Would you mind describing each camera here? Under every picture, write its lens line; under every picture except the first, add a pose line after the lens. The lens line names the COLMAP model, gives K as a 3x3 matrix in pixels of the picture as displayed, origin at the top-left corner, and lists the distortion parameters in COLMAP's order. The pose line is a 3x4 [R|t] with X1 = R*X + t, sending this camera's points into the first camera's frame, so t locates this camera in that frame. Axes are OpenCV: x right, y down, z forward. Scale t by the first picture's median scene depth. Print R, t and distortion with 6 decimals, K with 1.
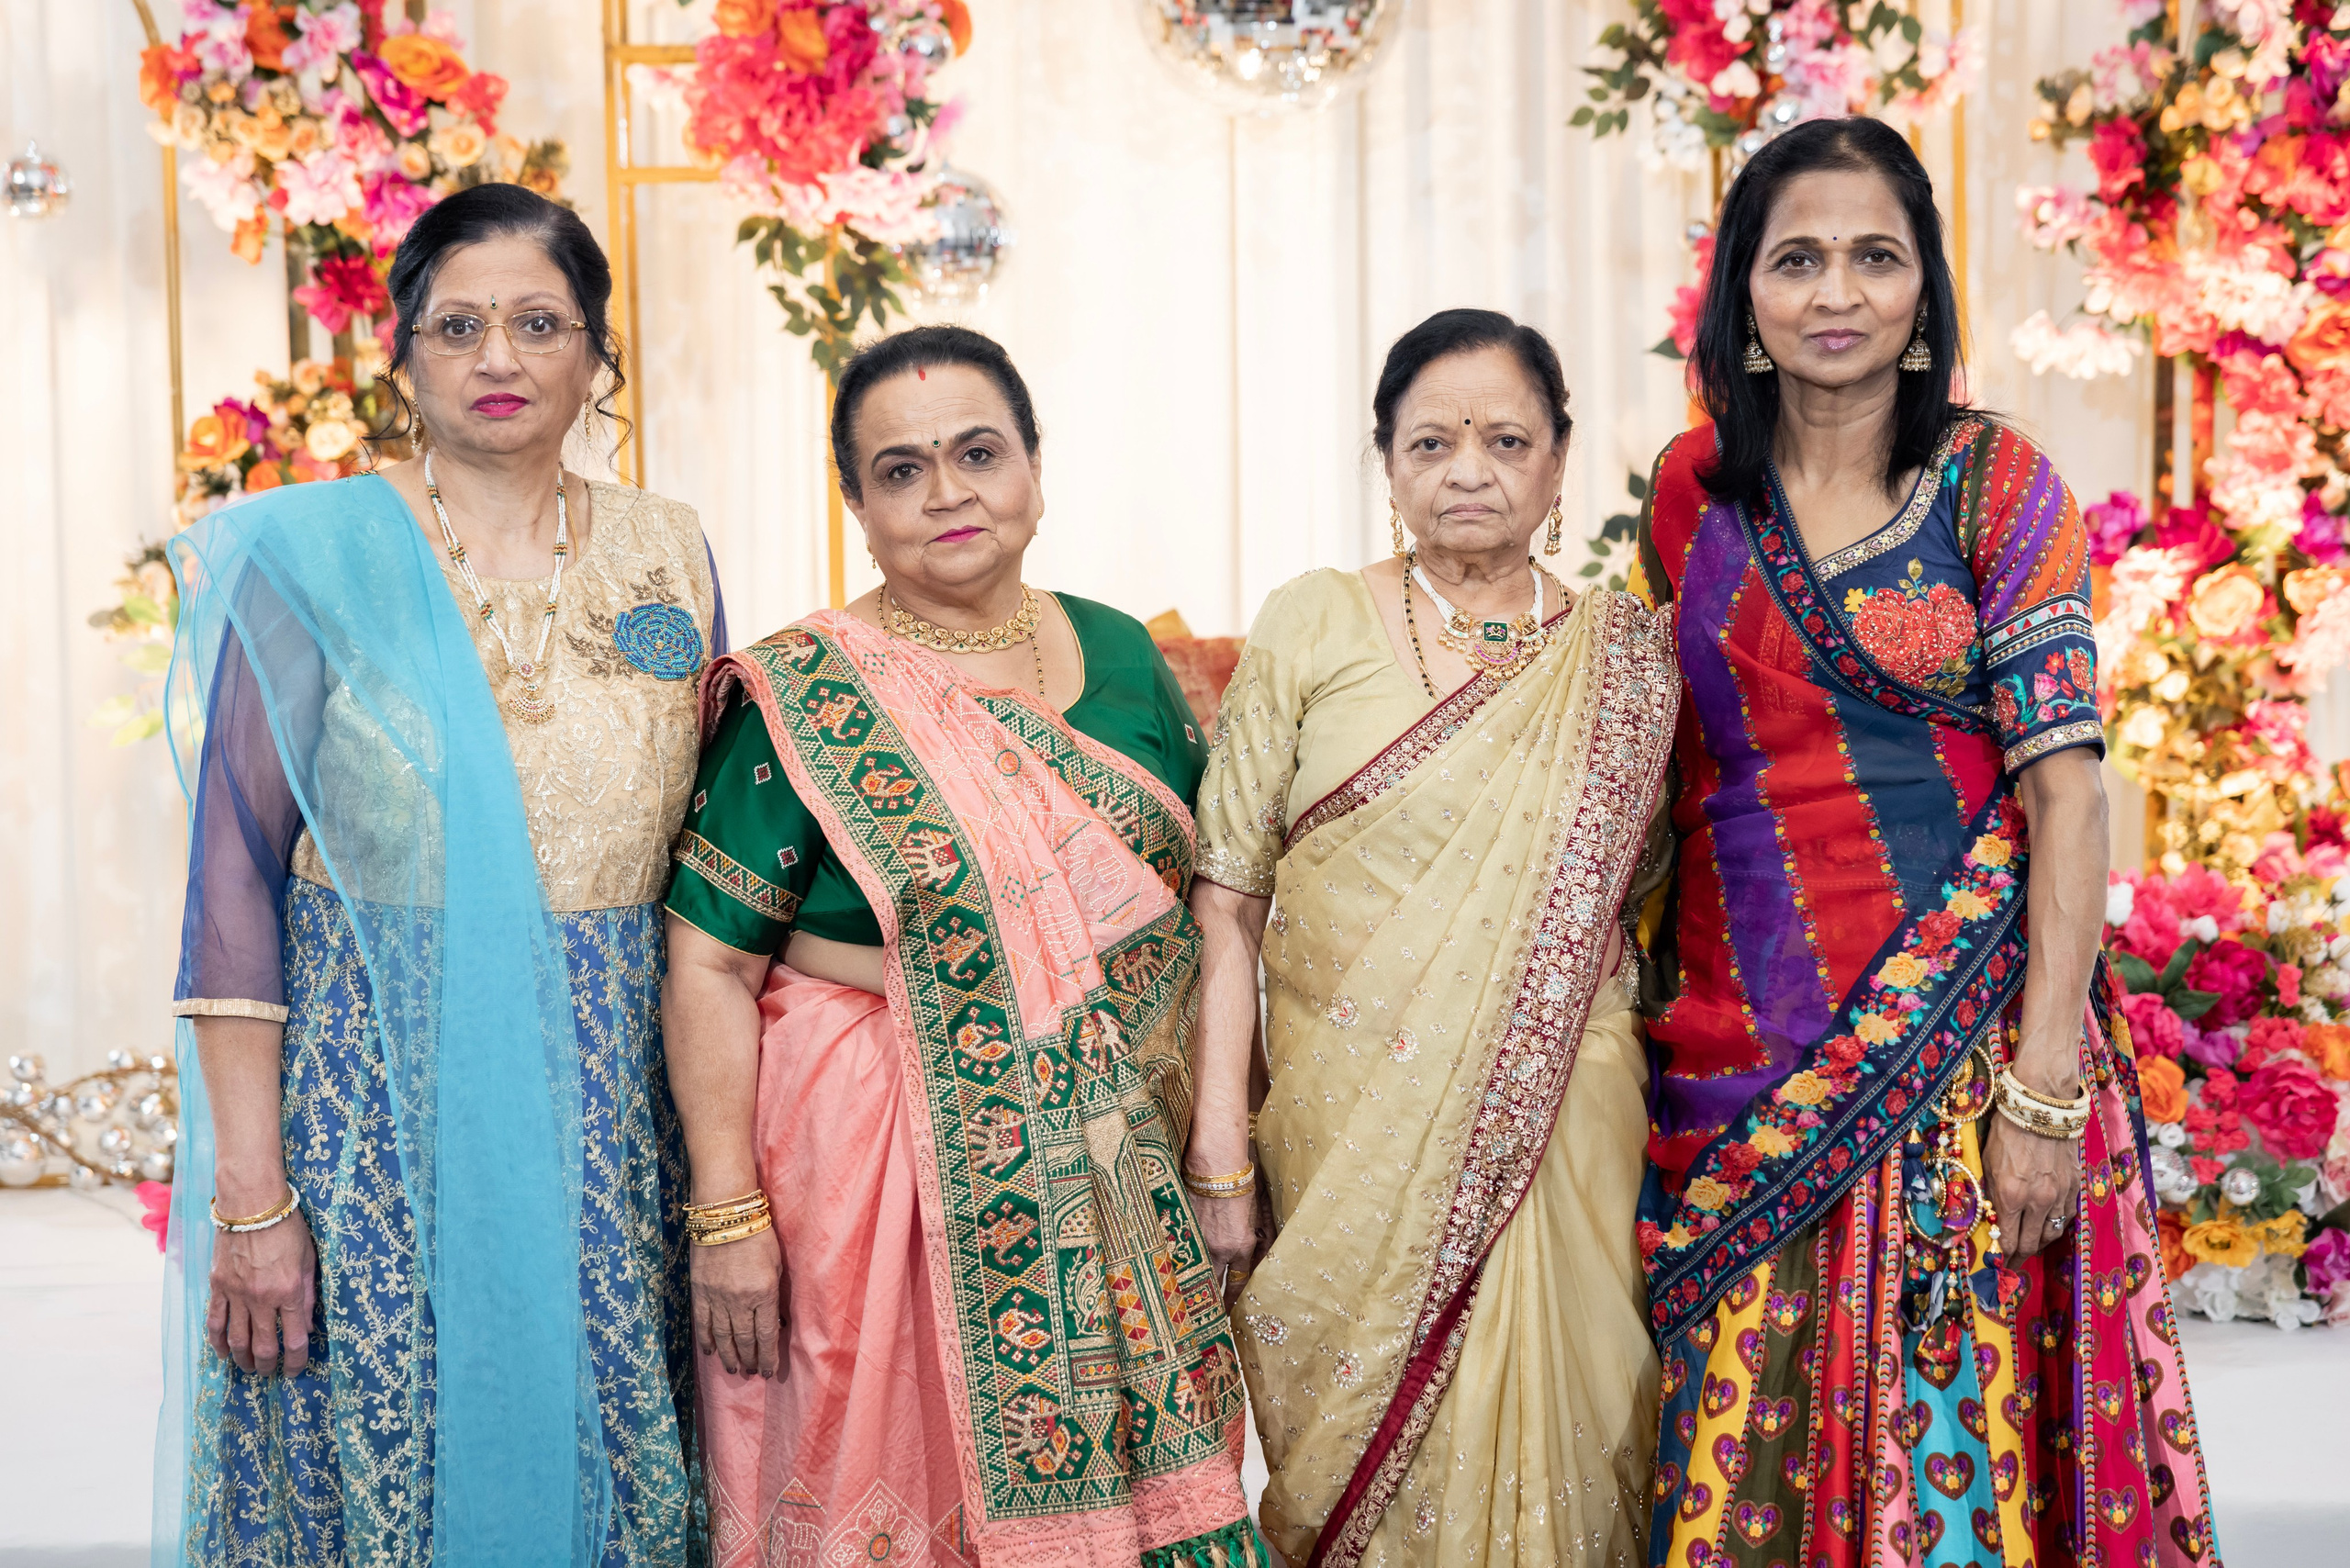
lens RADIAL K [[4429.2, 0, 1169.1], [0, 4429.2, 771.5], [0, 0, 1]] dist [0.057535, -0.098771]
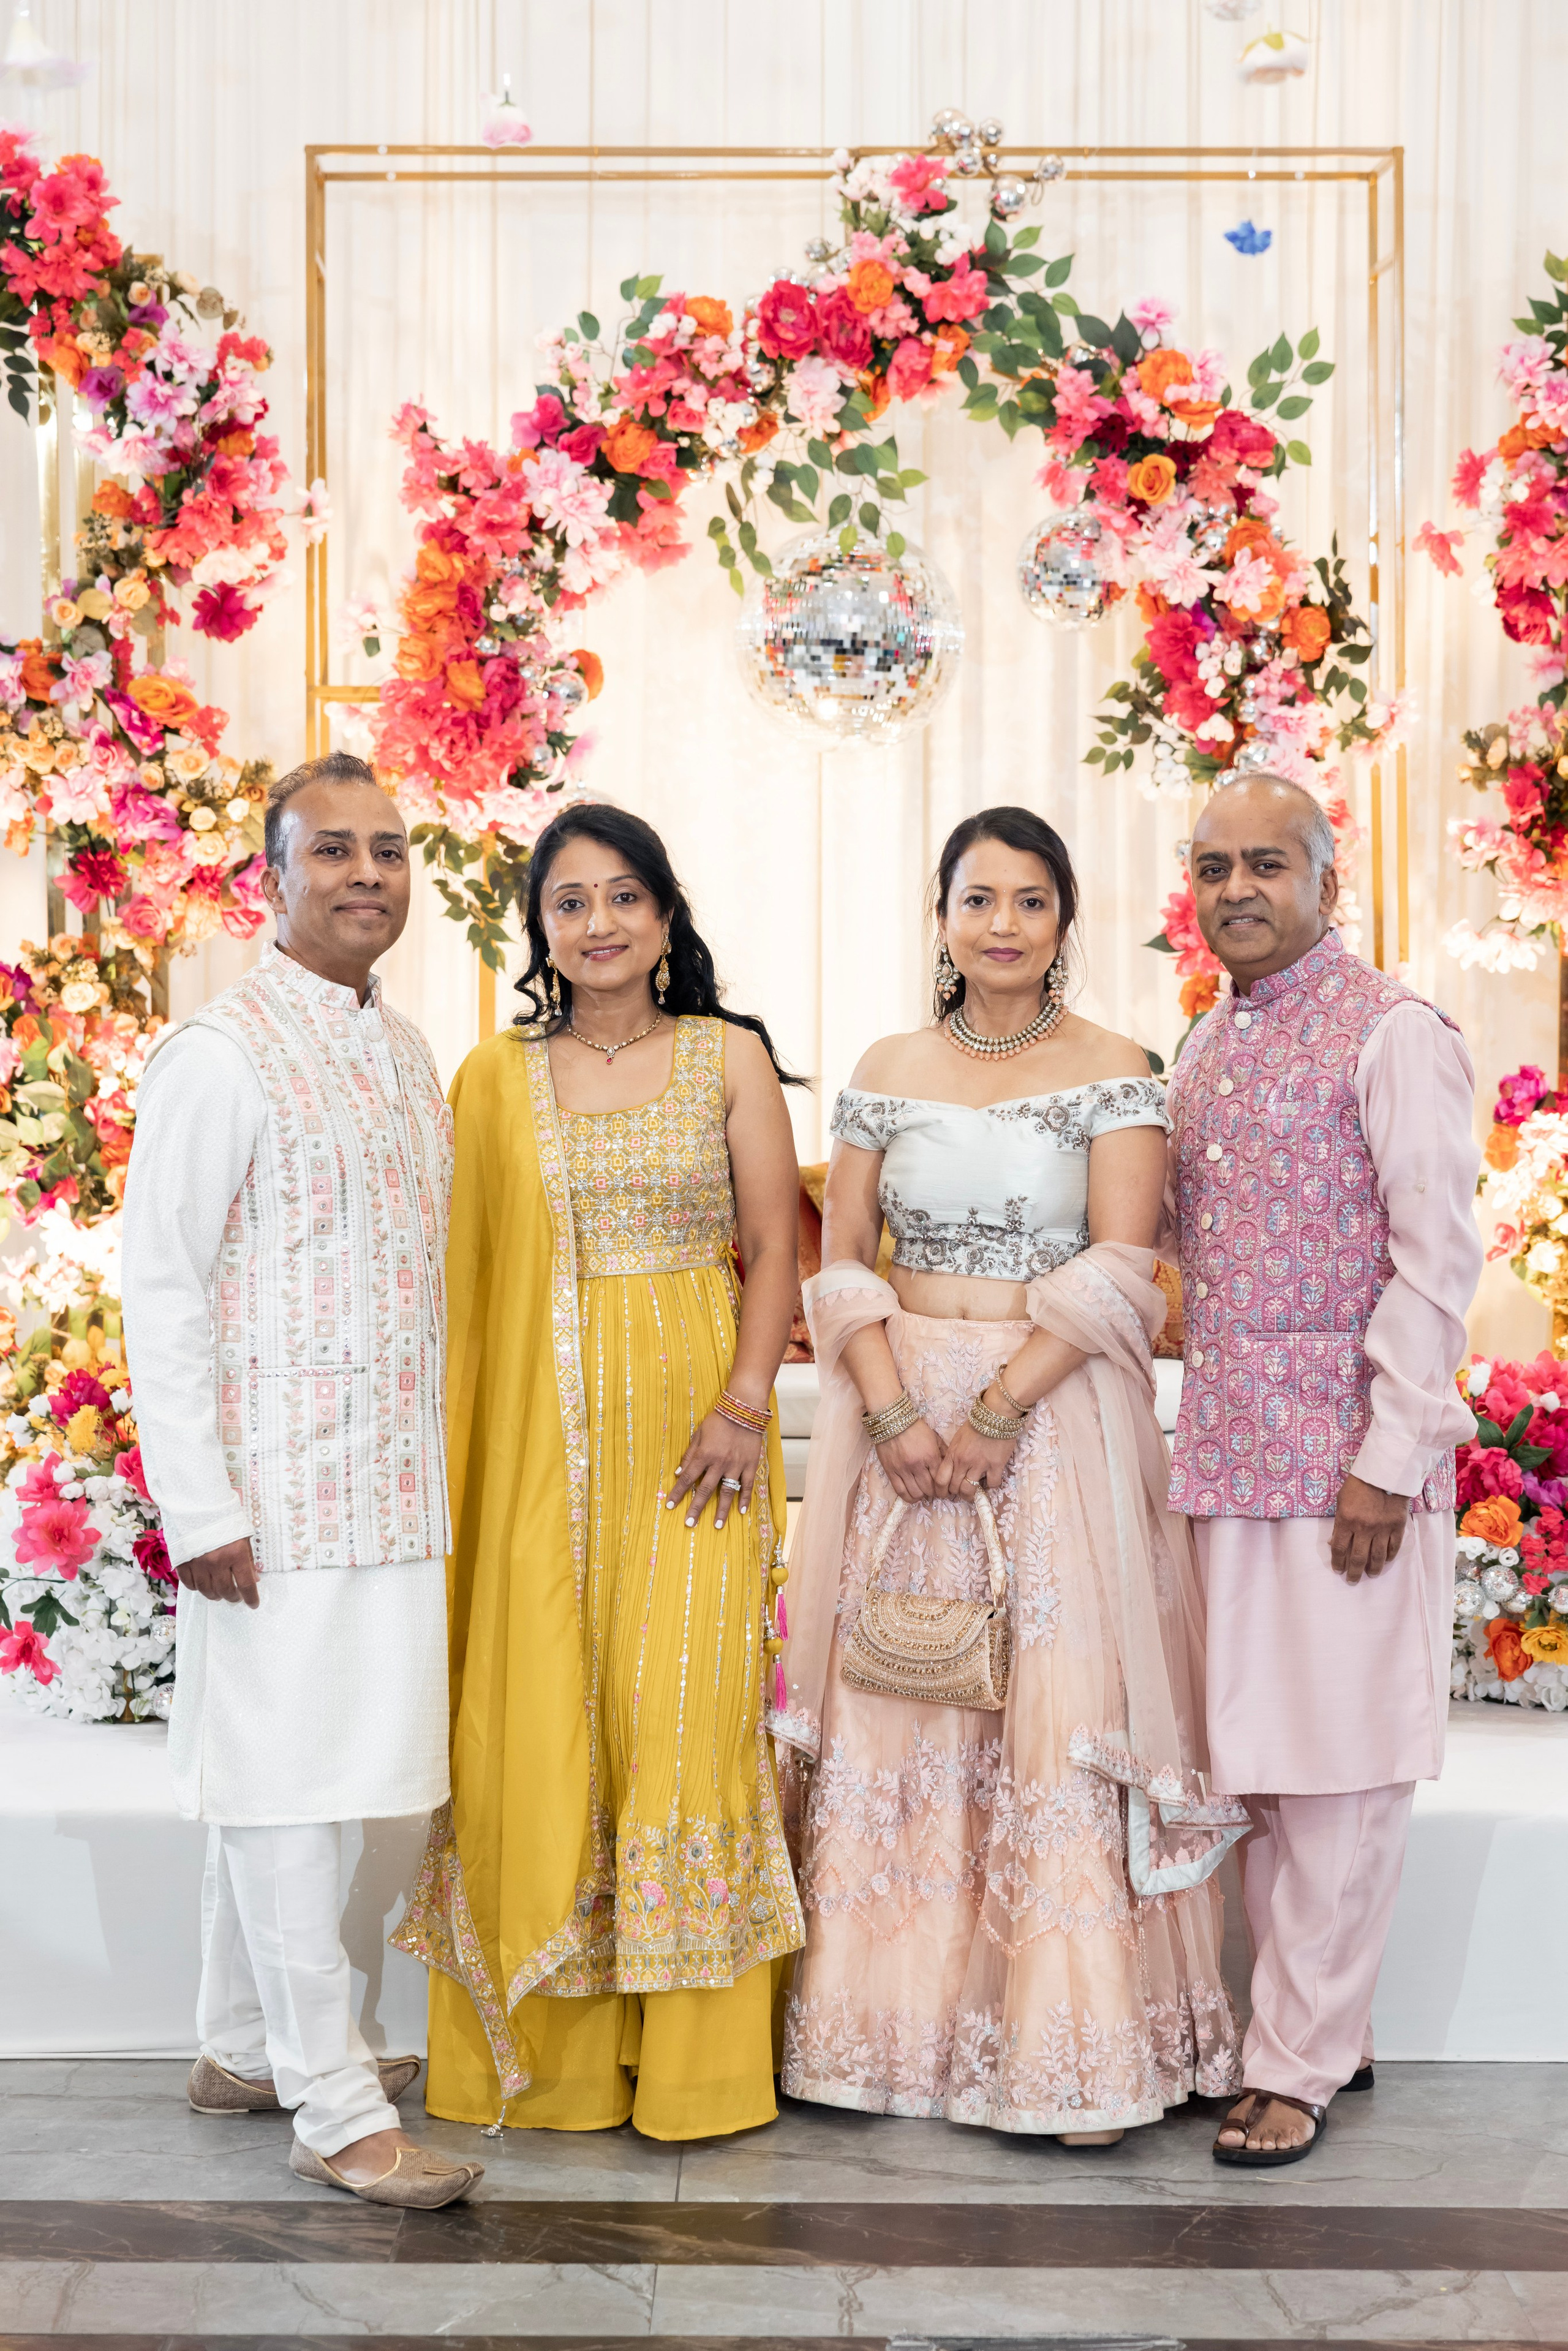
lens RADIAL K [[4488.7, 0, 807.0], [0, 4488.7, 1201.9], [0, 0, 1]] dist [0.045628, -0.016698]
pose [[0.999690, 0.017661, -0.017536, 0.037825], [-0.018434, 0.998819, -0.044948, 0.035141], [0.016722, 0.045258, 0.998835, -0.250939]]
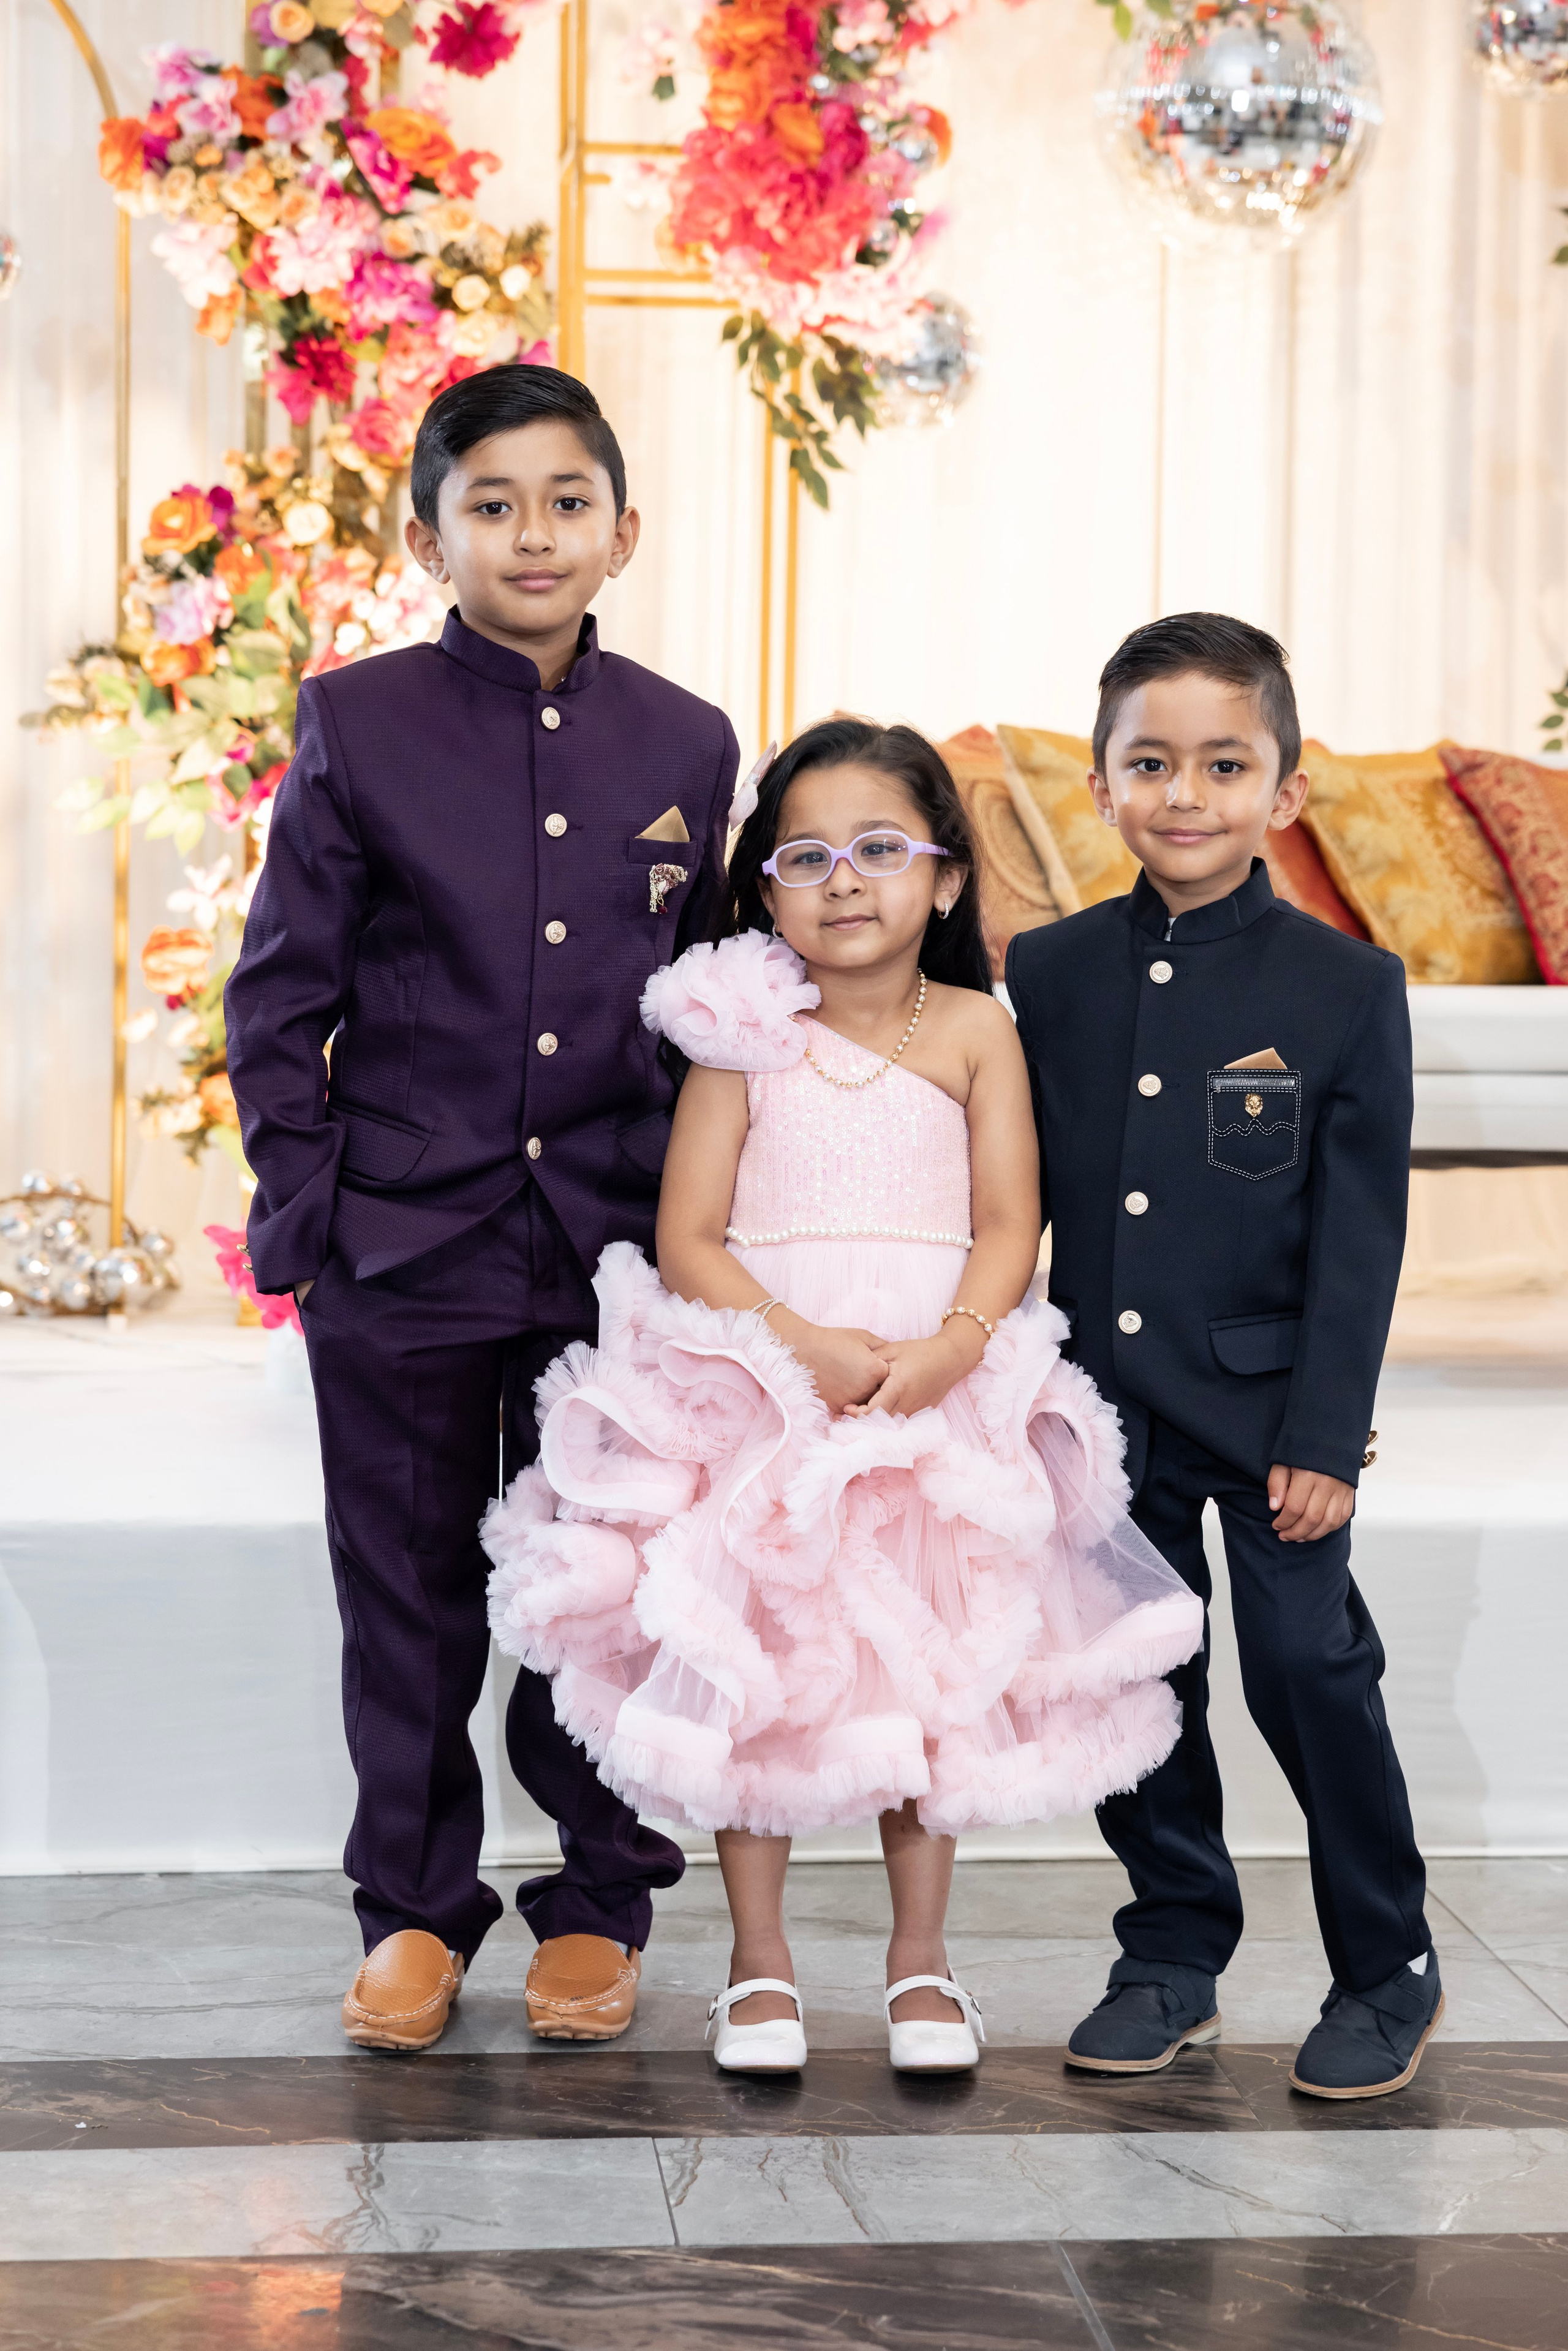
lens RADIAL K [[4499.1, 0, 784.9], [0, 4499.1, 1177.1], [0, 0, 1]] dist [0.030168, 0.222804]
pose [[0.996433, 0.021627, 0.081571, -0.159136], [-0.018855, 0.999223, -0.034601, 0.096323], [-0.082256, 0.032939, 0.996067, 0.025598]]
